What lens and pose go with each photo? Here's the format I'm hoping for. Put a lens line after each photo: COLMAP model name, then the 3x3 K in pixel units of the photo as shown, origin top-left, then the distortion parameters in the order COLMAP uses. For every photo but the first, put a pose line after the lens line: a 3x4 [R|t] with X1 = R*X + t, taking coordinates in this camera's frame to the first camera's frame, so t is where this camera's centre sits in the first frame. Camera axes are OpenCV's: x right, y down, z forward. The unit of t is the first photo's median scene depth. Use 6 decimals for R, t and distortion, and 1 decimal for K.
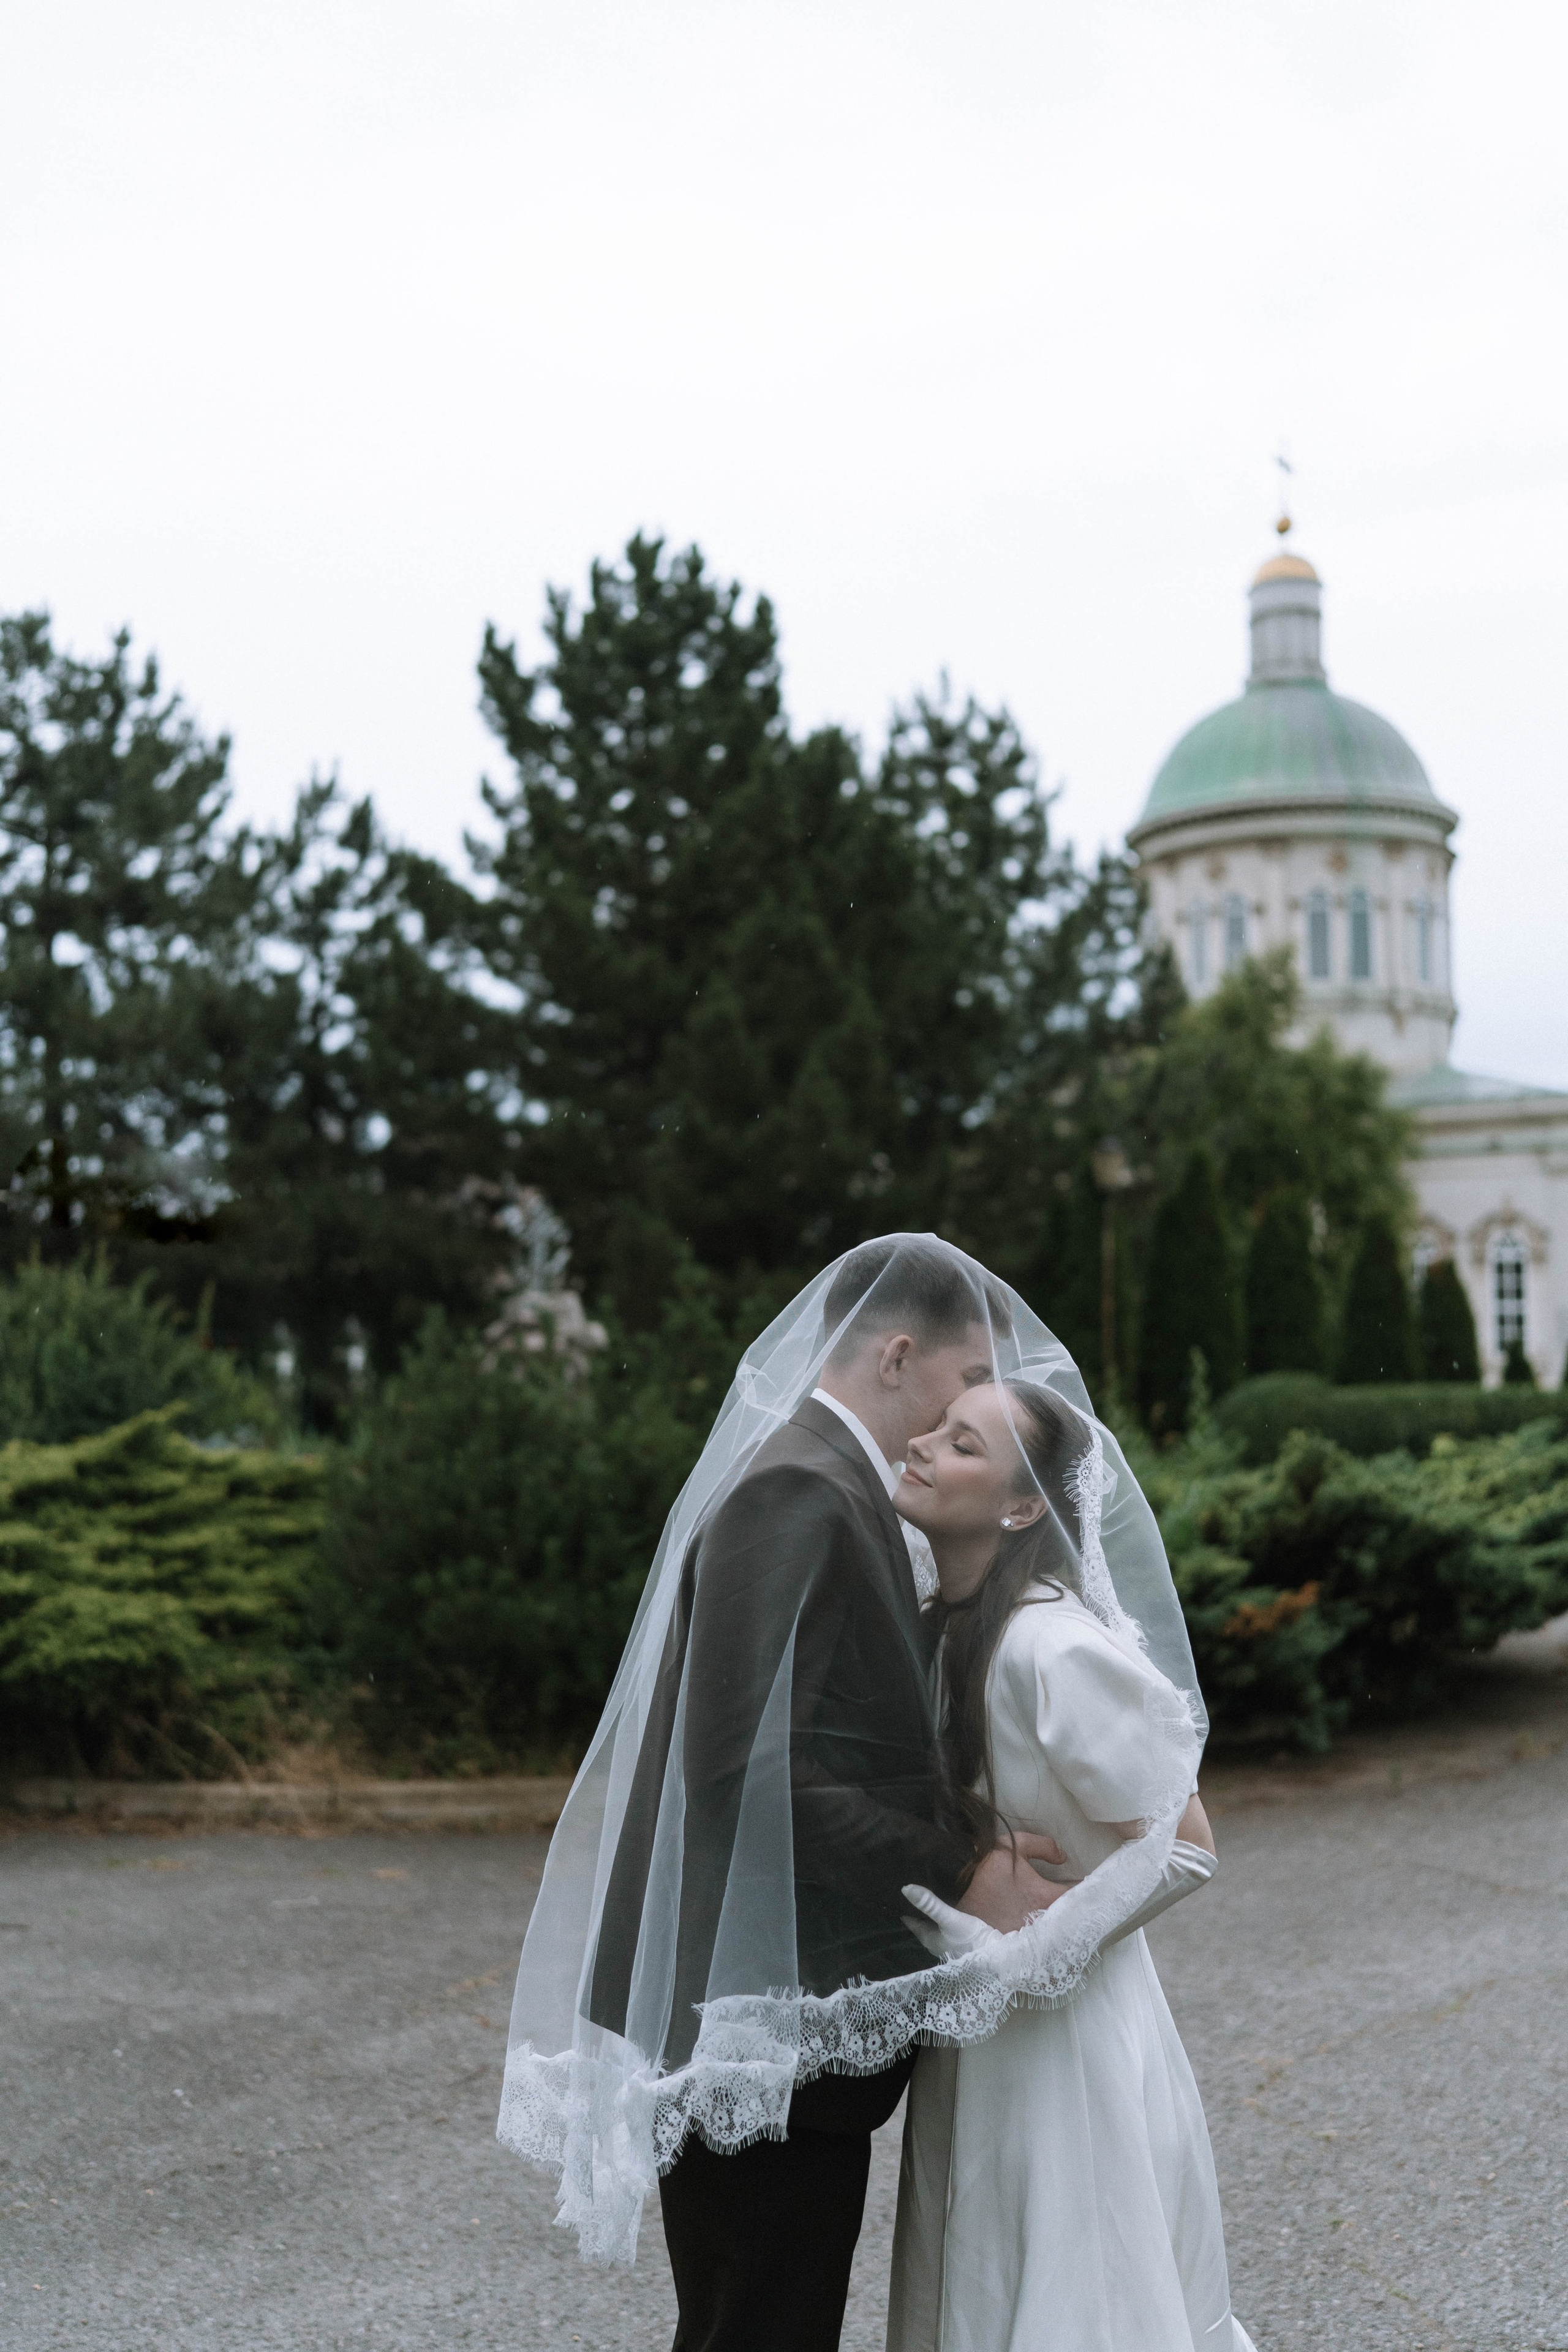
lens RADIAL K [[2185.7, 0, 787.7], [0, 2185.7, 1197.3], [0, 0, 1]] dist [0.018330, 0.000000]
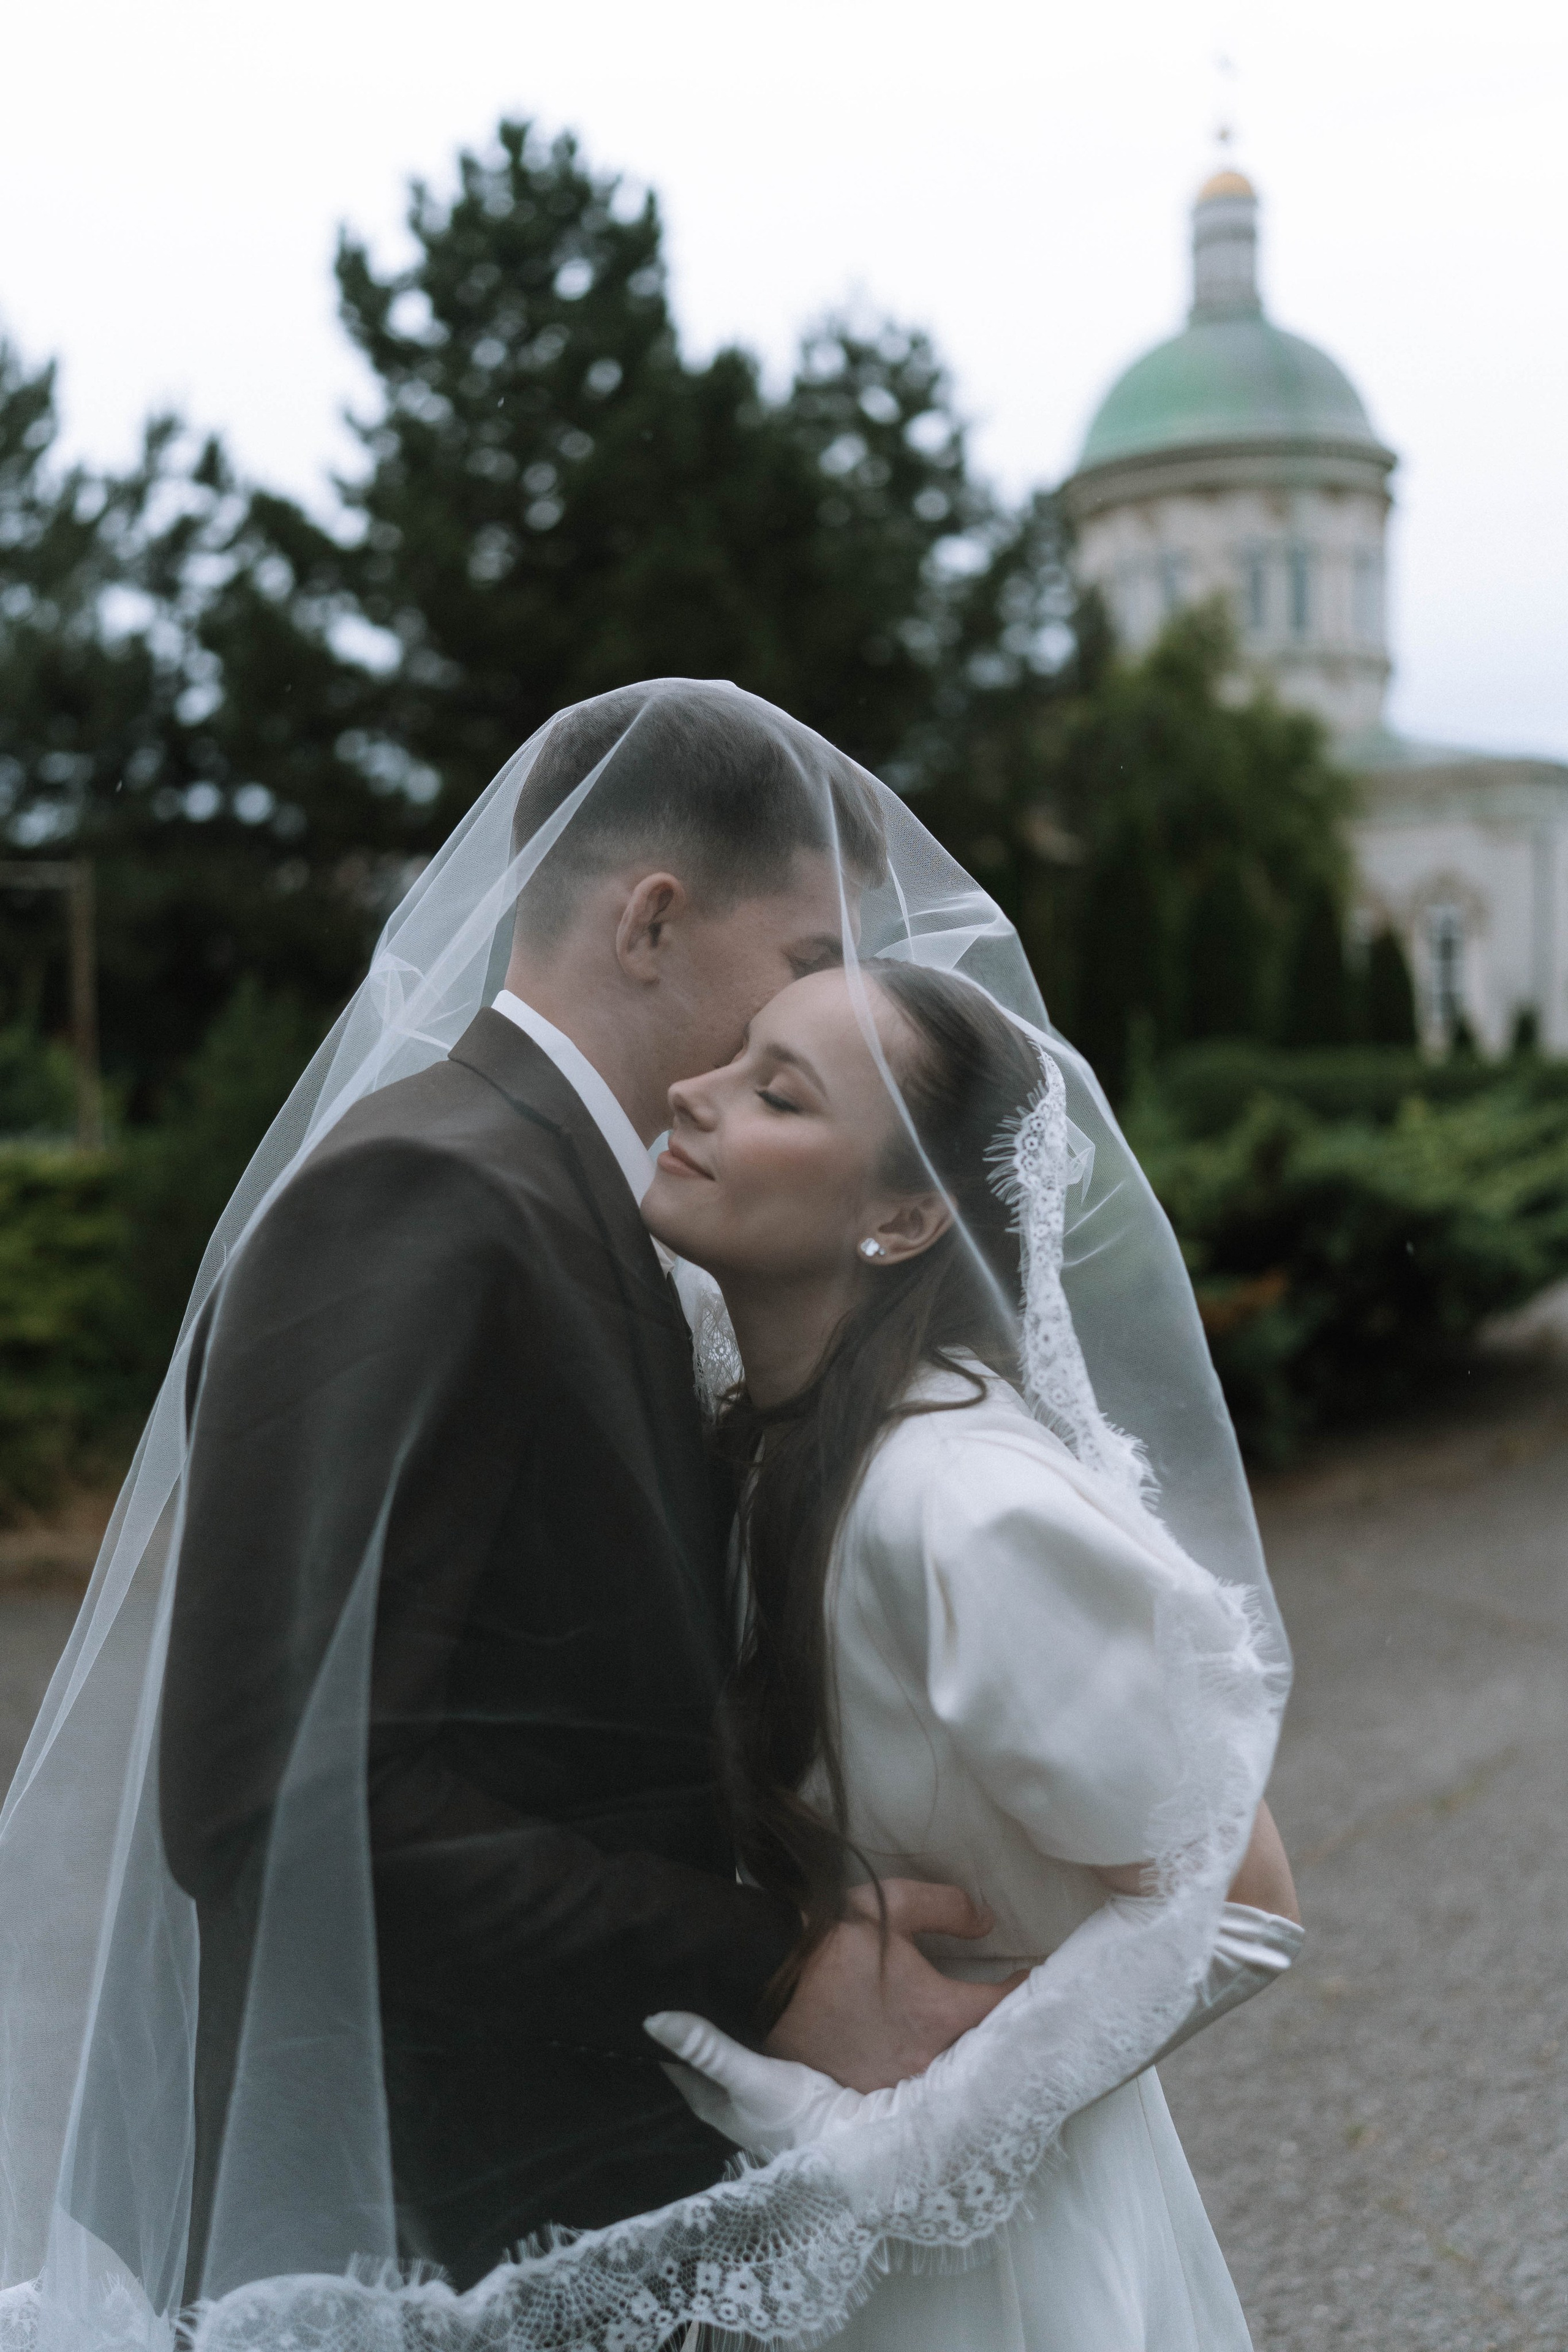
lens RADIAL K [[2185.7, 0, 756.6], [0, 2185.7, 1224.4], [0, 0, 1]] dist [0.018330, 0.000000]
pose [[0.999571, -0.023663, 0.017235, 0.007246], [0.020727, 0.987829, 0.154156, 0.007348], [-0.020673, -0.153732, 0.987896, 0.056213]]
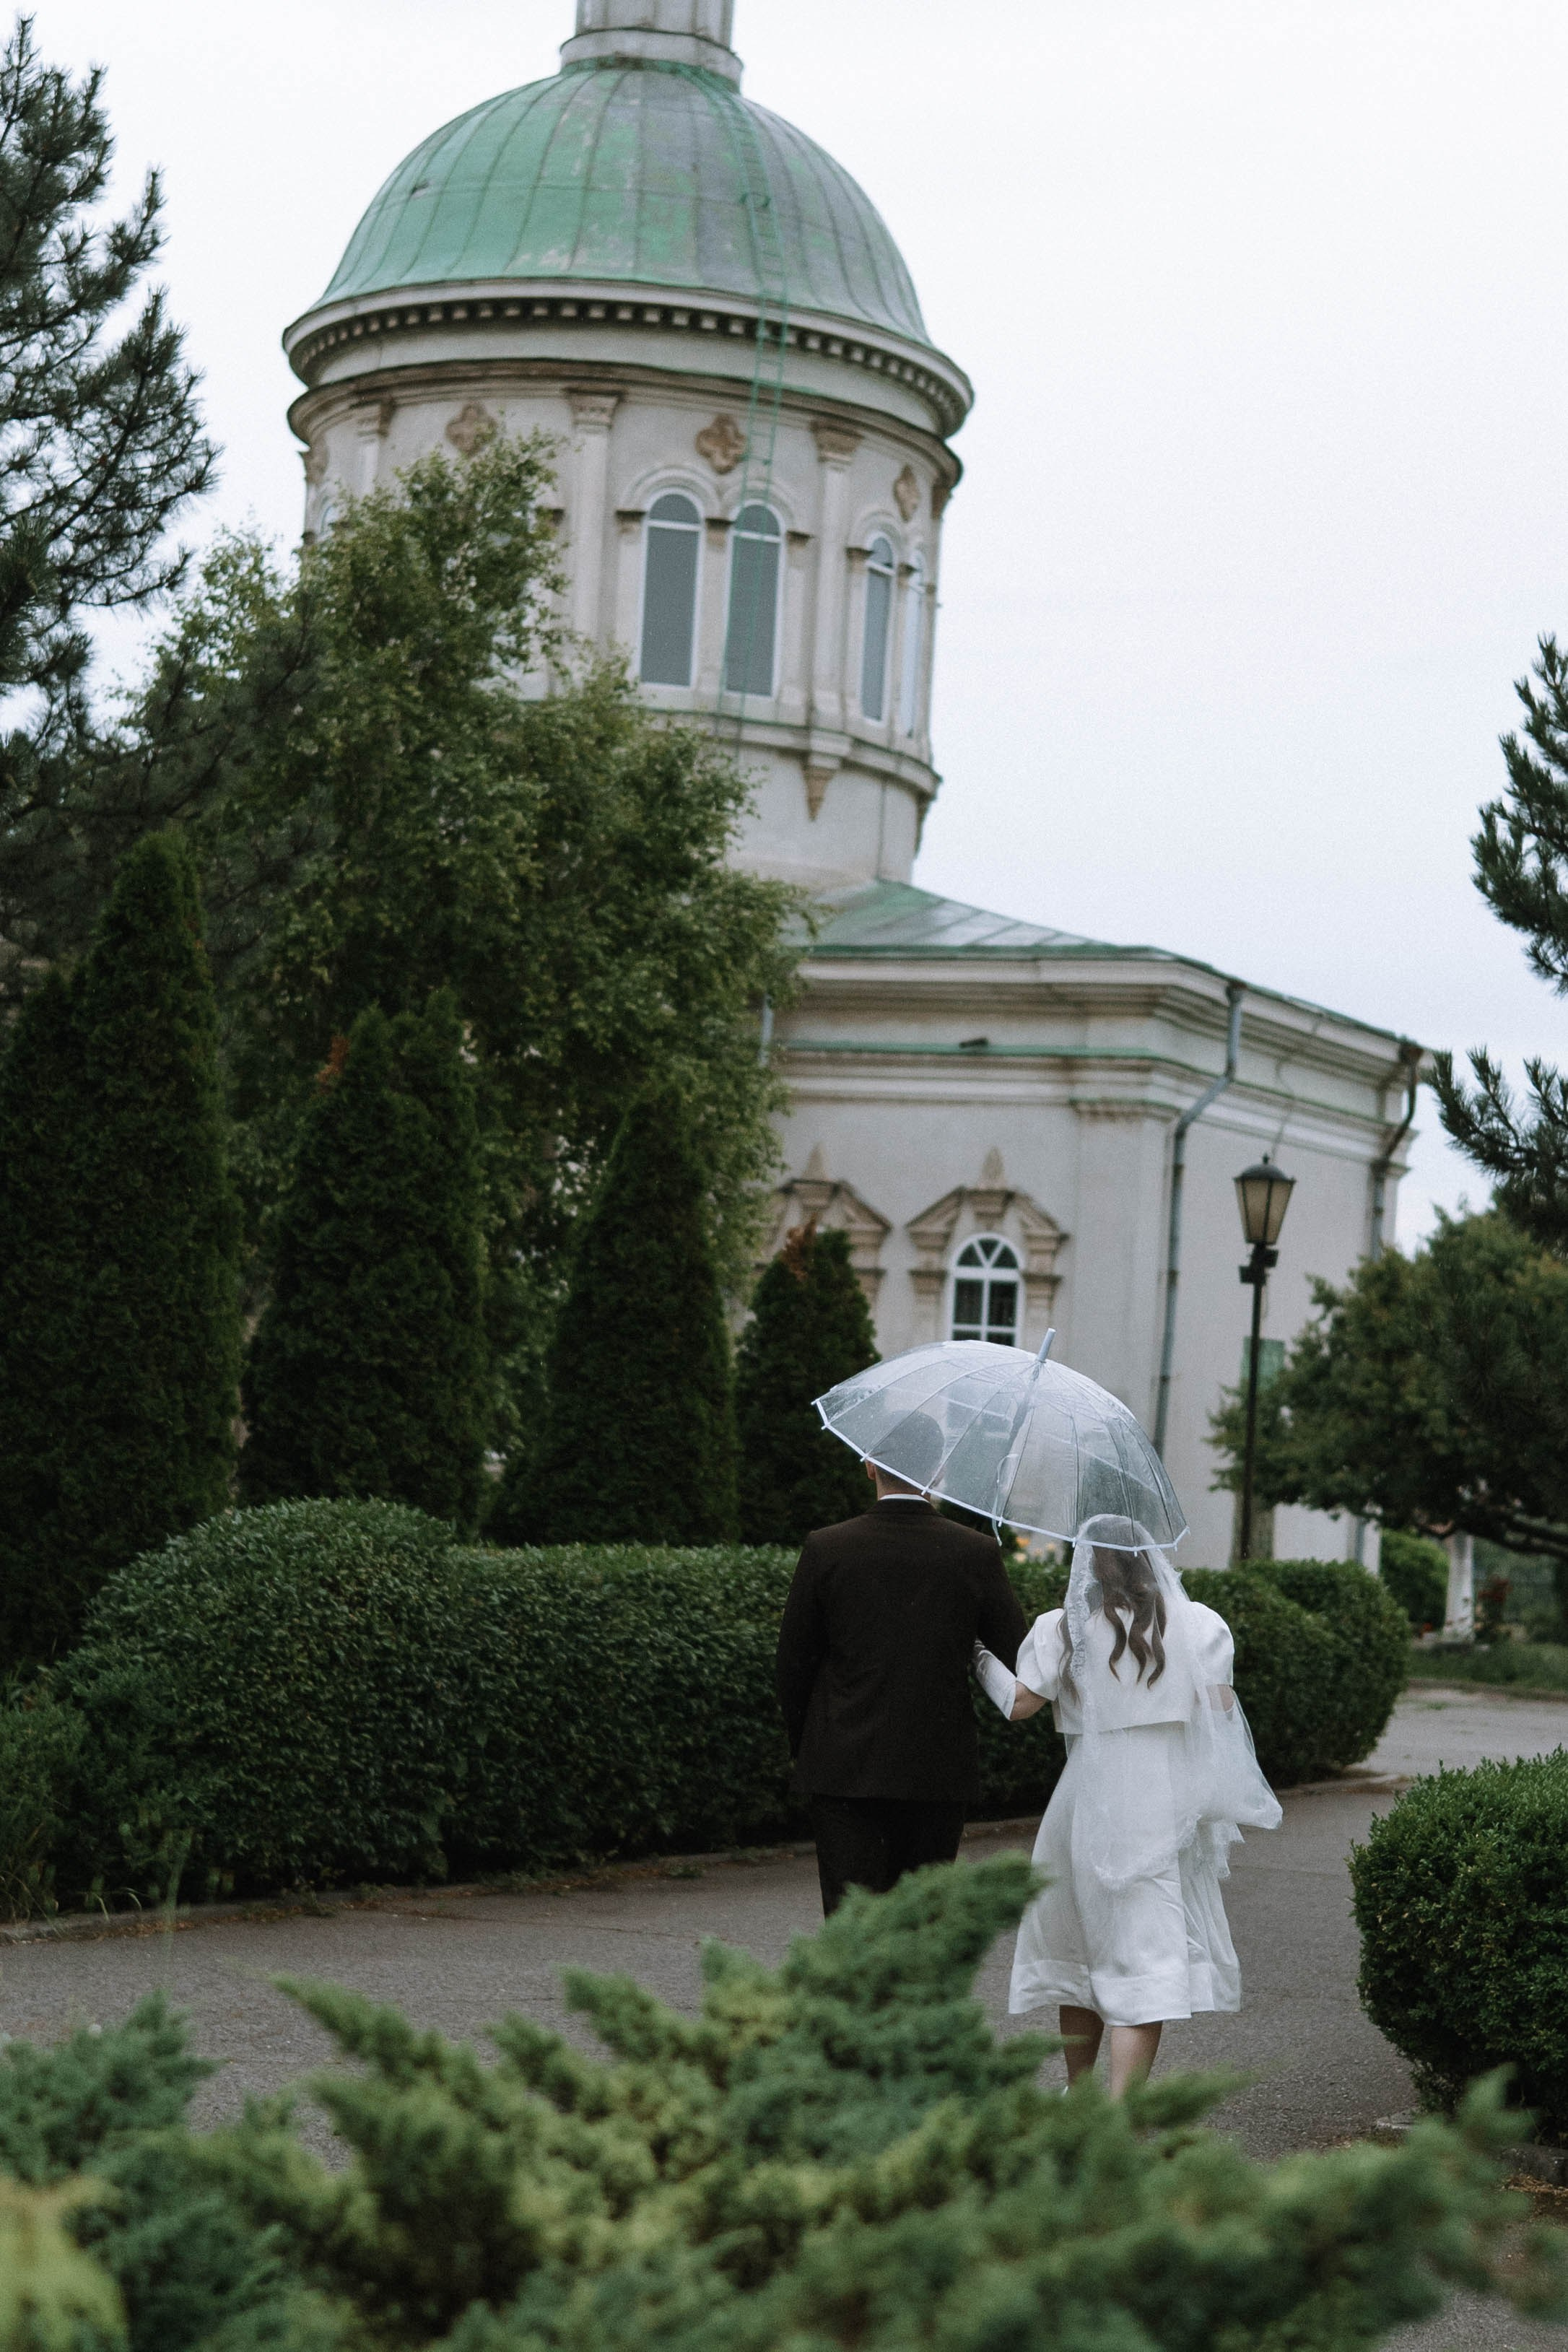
lens RADIAL K [[4111.8, 0, 781.3], [0, 4111.8, 1167.6], [0, 0, 1]] dist [0.111249, 0.000000]
pose [[0.962506, 0.079294, 0.259412, 0.137261], [-0.081017, 0.996704, -0.004058, 0.027699], [-0.258879, -0.017111, 0.965758, 0.391911]]
